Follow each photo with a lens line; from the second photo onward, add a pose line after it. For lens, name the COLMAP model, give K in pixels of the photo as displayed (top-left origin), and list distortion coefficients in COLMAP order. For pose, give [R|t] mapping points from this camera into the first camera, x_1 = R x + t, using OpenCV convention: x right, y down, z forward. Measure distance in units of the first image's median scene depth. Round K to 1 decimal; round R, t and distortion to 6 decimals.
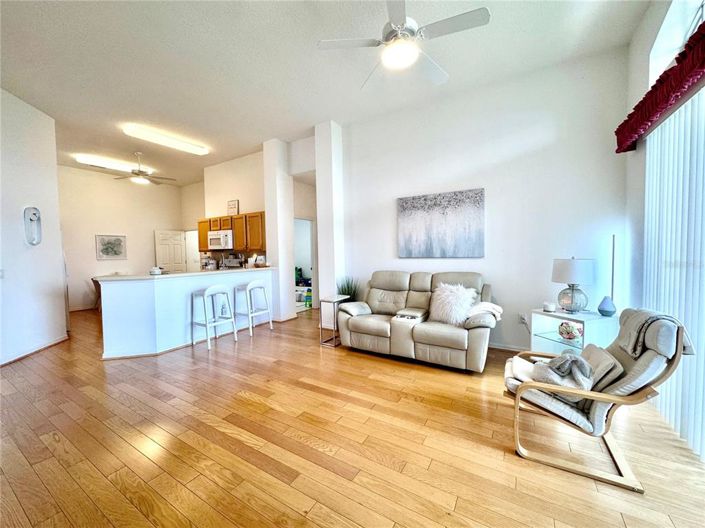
lens RADIAL K [[281.5, 0, 351.6], [0, 281.5, 262.0], [0, 0, 1]] dist [-0.004489, -0.000028]
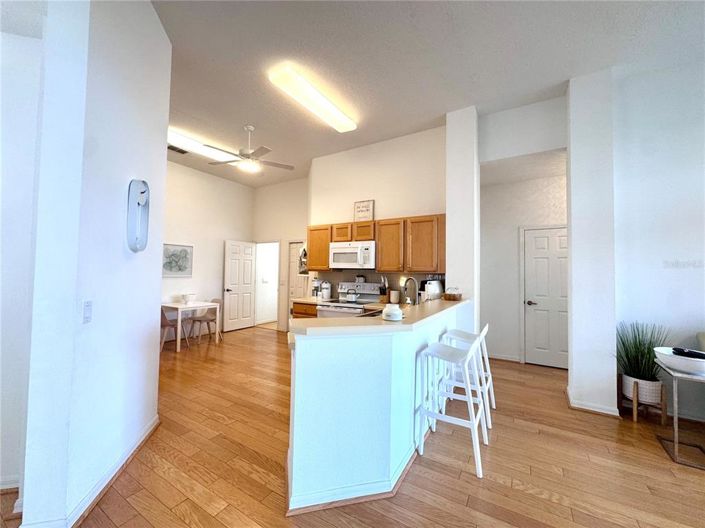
lens RADIAL K [[281.5, 0, 351.3], [0, 281.5, 264.9], [0, 0, 1]] dist [-0.004489, -0.000028]
pose [[0.999415, 0.032651, -0.010181, -0.459610], [-0.033246, 0.997329, -0.065029, -0.008579], [0.008030, 0.065329, 0.997831, 0.303981]]
